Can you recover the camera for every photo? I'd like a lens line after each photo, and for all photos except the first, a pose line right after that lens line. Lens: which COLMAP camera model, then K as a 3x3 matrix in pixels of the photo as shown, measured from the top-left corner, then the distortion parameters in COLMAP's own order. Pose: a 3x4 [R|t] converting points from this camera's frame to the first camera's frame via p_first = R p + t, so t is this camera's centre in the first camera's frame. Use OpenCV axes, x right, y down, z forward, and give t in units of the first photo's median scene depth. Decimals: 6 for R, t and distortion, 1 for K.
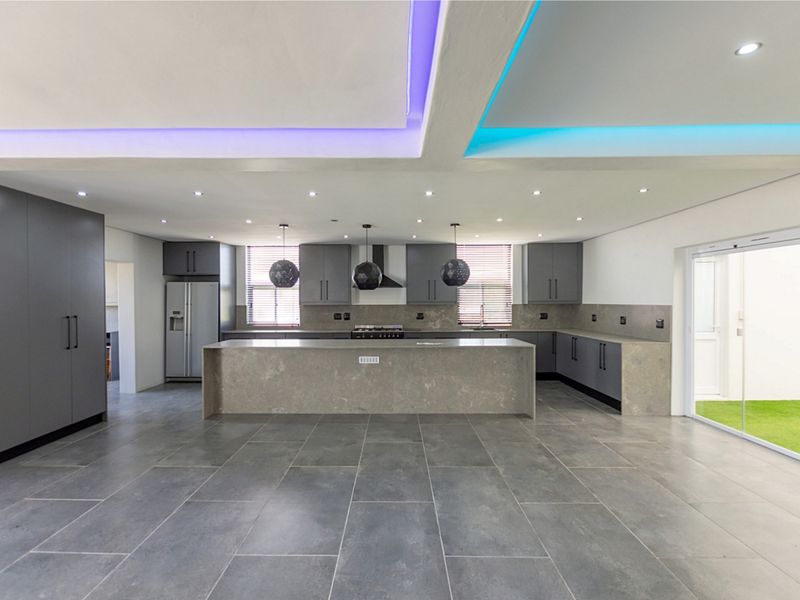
lens RADIAL K [[403.2, 0, 400.0], [0, 403.2, 300.0], [0, 0, 1]] dist [0.001211, 0.000376]
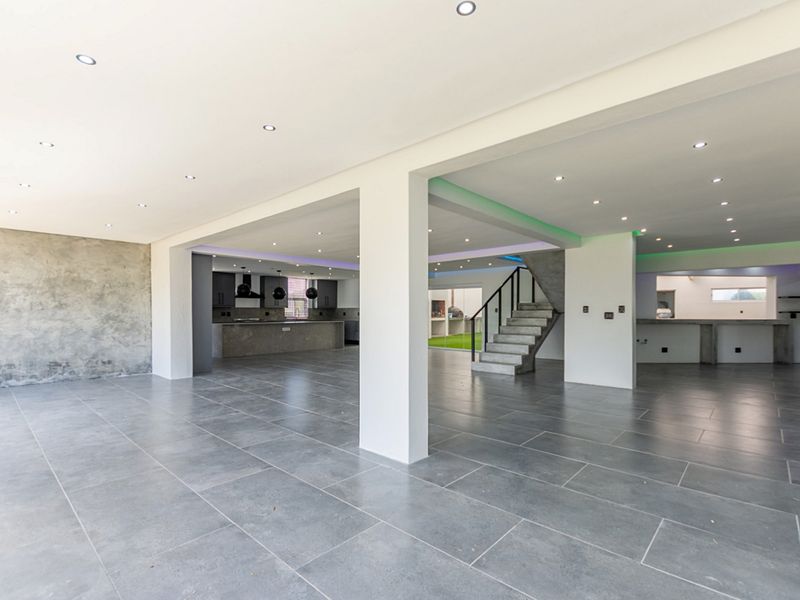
lens RADIAL K [[387.4, 0, 397.7], [0, 387.4, 311.8], [0, 0, 1]] dist [0.000393, -0.000061]
pose [[0.678057, 0.003817, 0.735000, -0.952144], [-0.000739, 0.999990, -0.004511, 0.041490], [-0.735009, 0.002516, 0.678052, -0.743956]]
